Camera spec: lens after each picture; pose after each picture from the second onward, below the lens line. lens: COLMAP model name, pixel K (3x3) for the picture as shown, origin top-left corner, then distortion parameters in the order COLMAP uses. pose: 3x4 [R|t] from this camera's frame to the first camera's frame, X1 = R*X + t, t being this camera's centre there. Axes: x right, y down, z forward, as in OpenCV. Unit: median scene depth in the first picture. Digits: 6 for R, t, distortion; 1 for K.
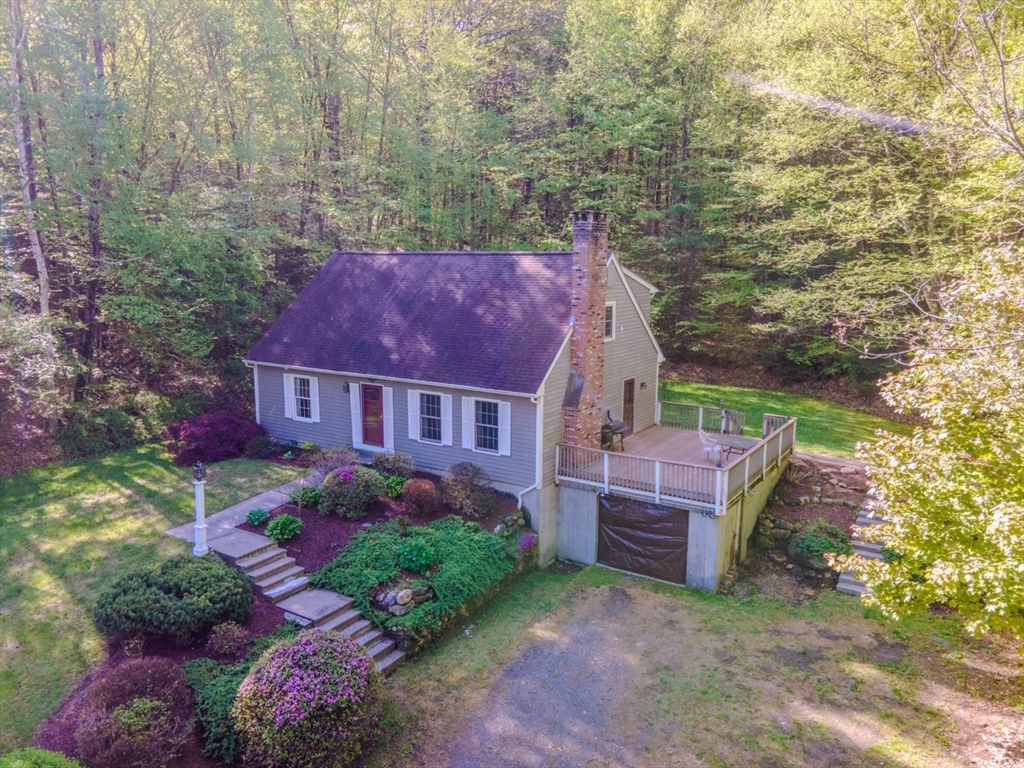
lens RADIAL K [[757.3, 0, 512.8], [0, 757.3, 381.2], [0, 0, 1]] dist [0.047054, 0.000259]
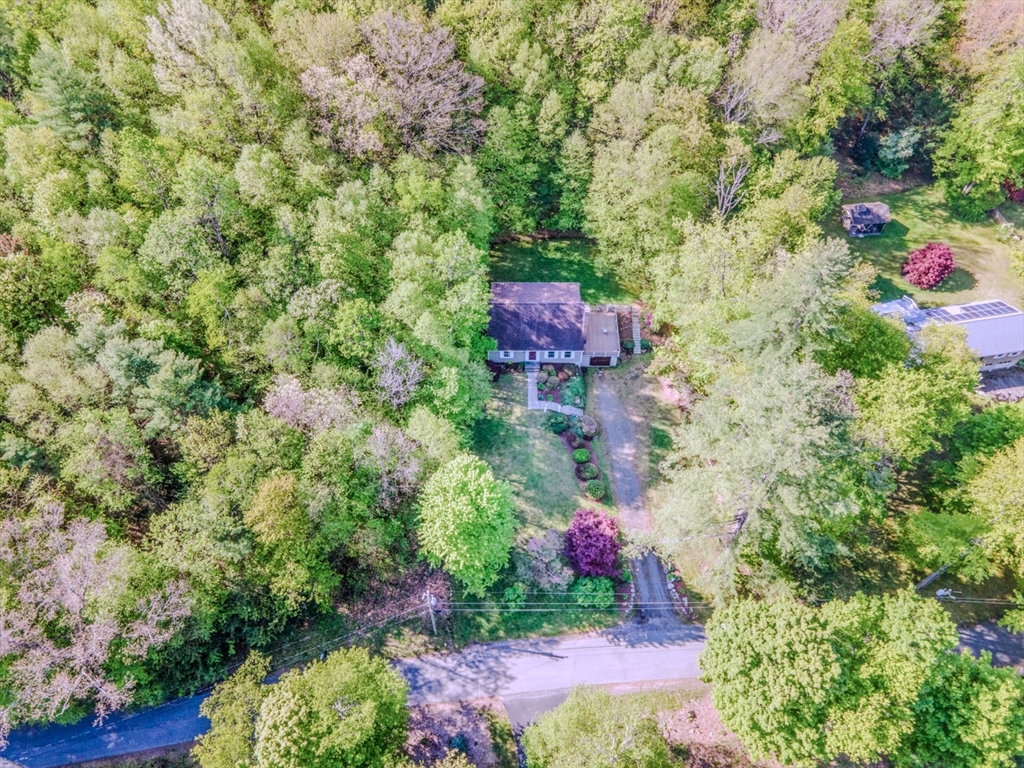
lens RADIAL K [[757.3, 0, 513.2], [0, 757.3, 384.3], [0, 0, 1]] dist [0.047054, 0.000259]
pose [[0.839635, -0.441315, 0.316629, -1.748207], [0.088460, 0.686273, 0.721945, -2.990270], [-0.535899, -0.578161, 0.615258, -1.607052]]
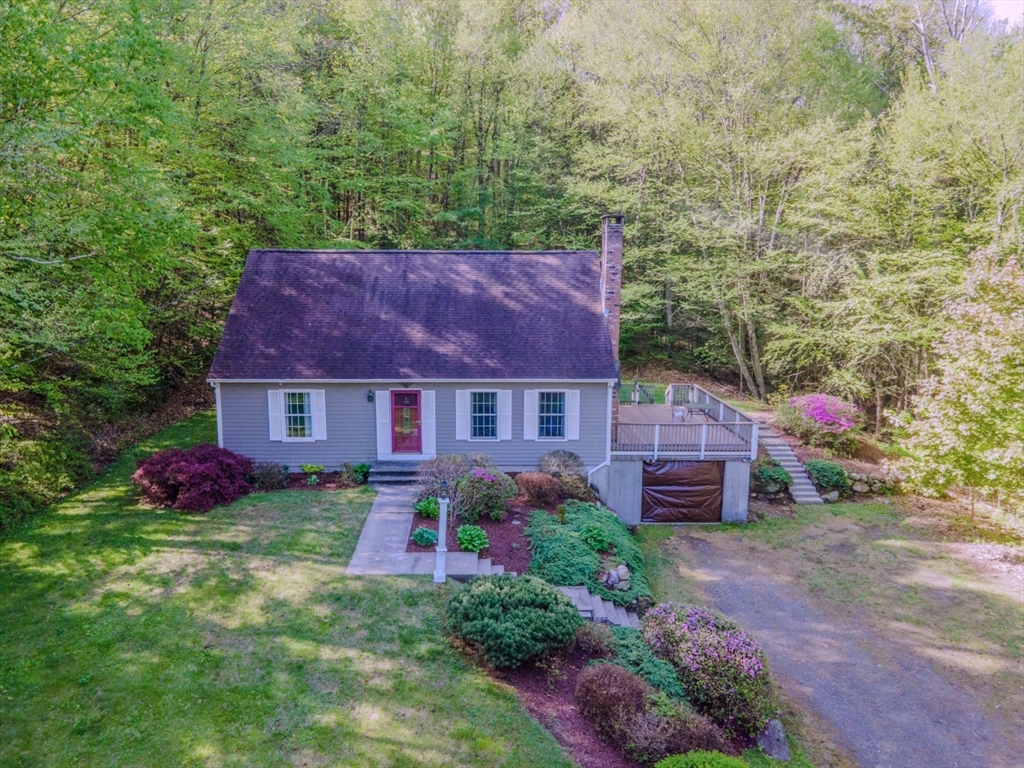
lens RADIAL K [[757.3, 0, 501.2], [0, 757.3, 383.7], [0, 0, 1]] dist [0.047054, 0.000259]
pose [[0.823123, -0.093723, 0.560075, -0.679329], [0.091332, 0.995296, 0.032326, -0.024813], [-0.560470, 0.024545, 0.827811, 0.162292]]
